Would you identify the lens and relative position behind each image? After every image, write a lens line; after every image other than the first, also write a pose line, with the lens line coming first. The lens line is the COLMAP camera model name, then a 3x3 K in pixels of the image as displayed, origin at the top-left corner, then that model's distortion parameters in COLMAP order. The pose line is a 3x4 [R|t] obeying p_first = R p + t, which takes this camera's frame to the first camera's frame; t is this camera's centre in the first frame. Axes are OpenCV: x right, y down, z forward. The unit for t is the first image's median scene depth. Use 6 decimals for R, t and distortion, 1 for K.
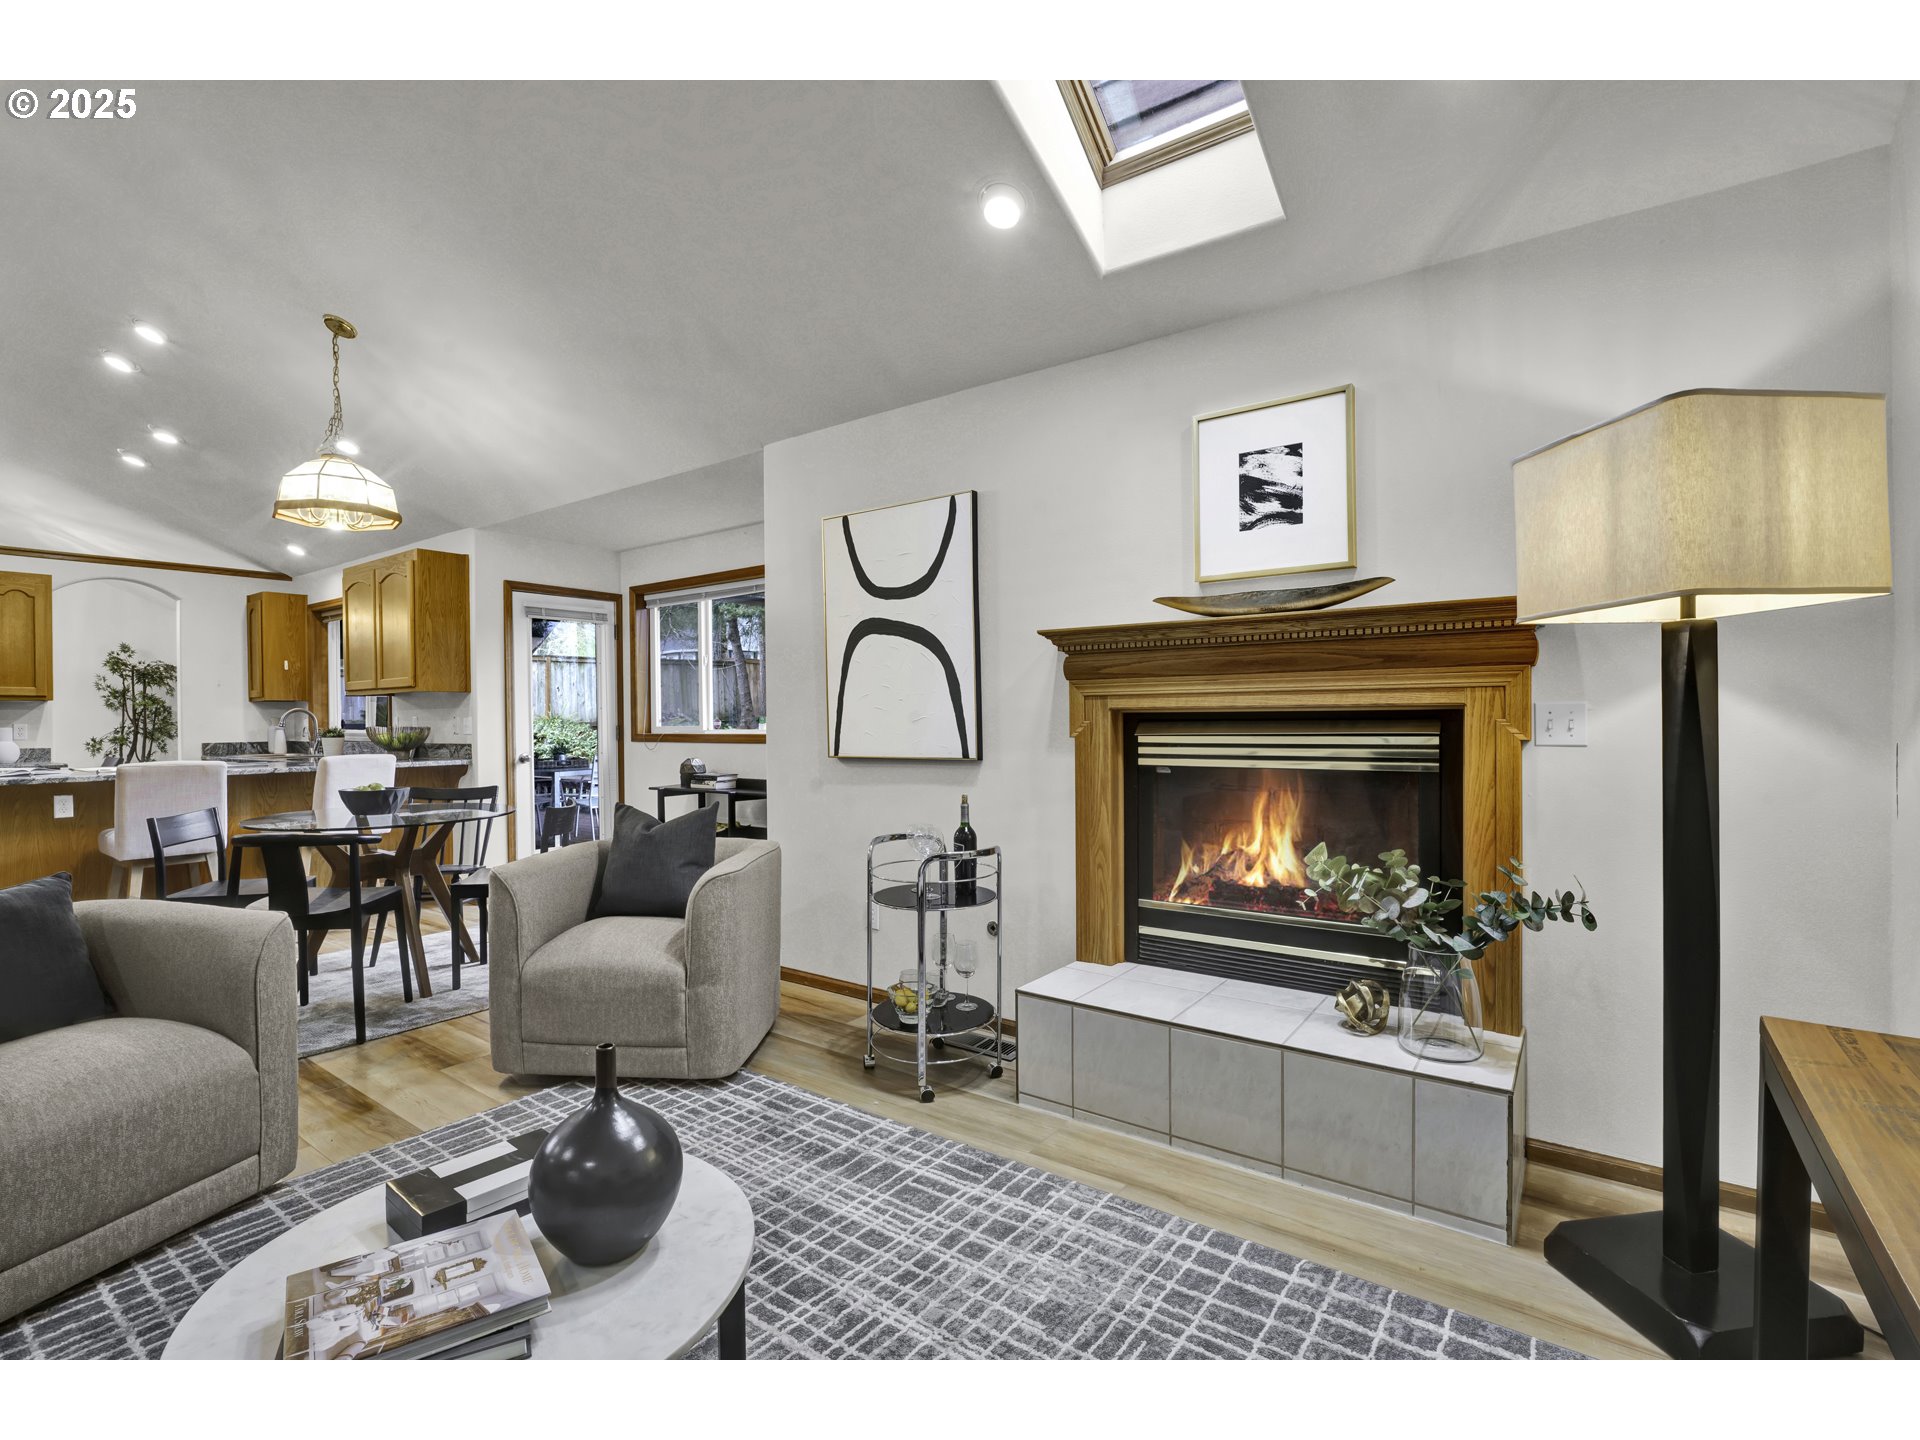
lens RADIAL K [[908.4, 0, 941.8], [0, 908.4, 721.2], [0, 0, 1]] dist [-0.005199, 0.000997]
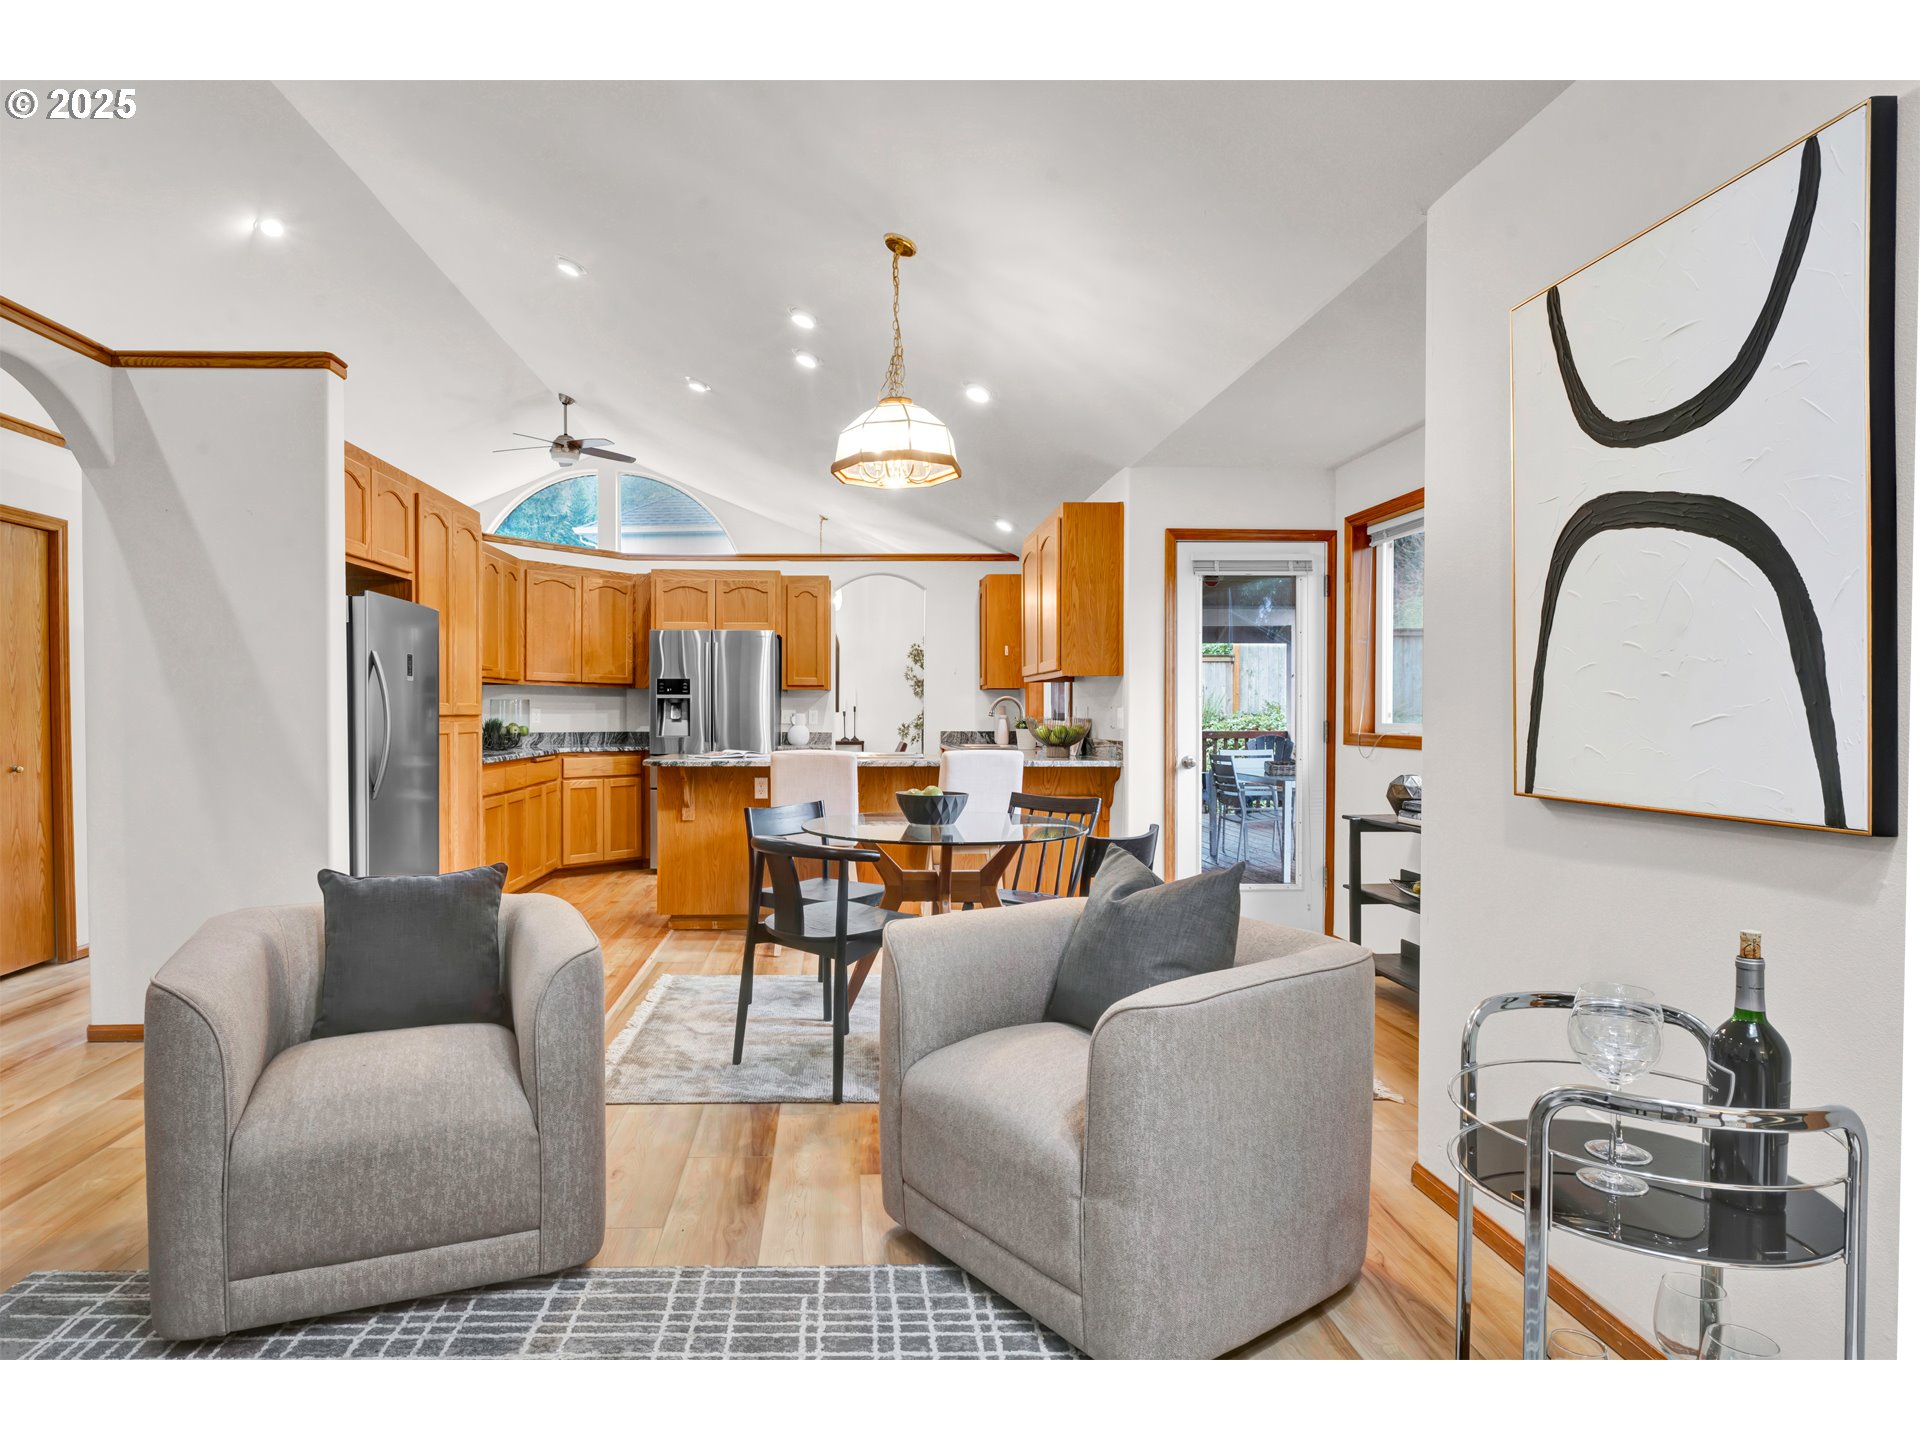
lens RADIAL K [[1033.6, 0, 953.3], [0, 1033.6, 722.9], [0, 0, 1]] dist [-0.000170, 0.000560]
pose [[0.610789, 0.019503, -0.791553, 0.135439], [-0.009904, 0.999807, 0.016991, -0.006017], [0.791731, -0.002538, 0.610864, 0.432016]]
